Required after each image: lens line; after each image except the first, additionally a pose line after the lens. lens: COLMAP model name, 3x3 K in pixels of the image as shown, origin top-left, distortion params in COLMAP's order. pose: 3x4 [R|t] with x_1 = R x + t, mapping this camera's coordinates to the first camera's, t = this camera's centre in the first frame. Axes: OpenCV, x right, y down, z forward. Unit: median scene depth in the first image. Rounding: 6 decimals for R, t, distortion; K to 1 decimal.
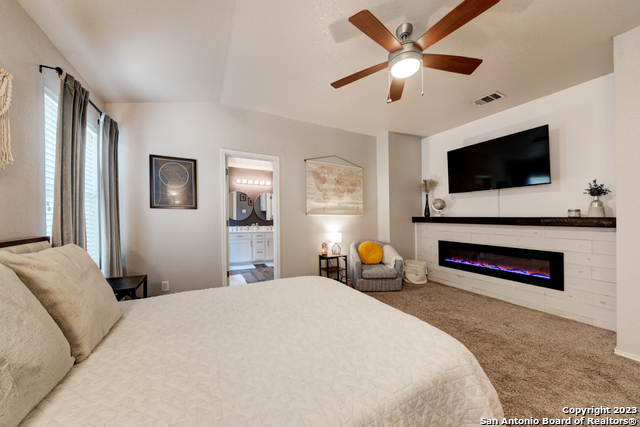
lens RADIAL K [[222.9, 0, 318.5], [0, 222.9, 216.9], [0, 0, 1]] dist [0.001241, 0.000047]
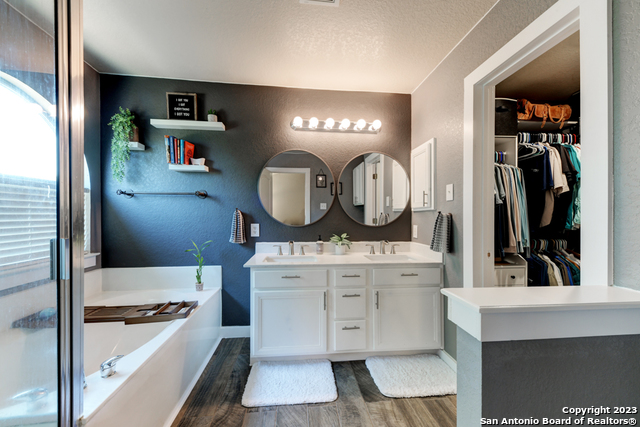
lens RADIAL K [[244.2, 0, 320.6], [0, 244.2, 216.2], [0, 0, 1]] dist [0.004236, -0.000071]
pose [[0.929959, 0.014071, -0.367393, -0.141387], [-0.015078, 0.999886, 0.000128, -0.001784], [0.367353, 0.005420, 0.930066, 0.523940]]
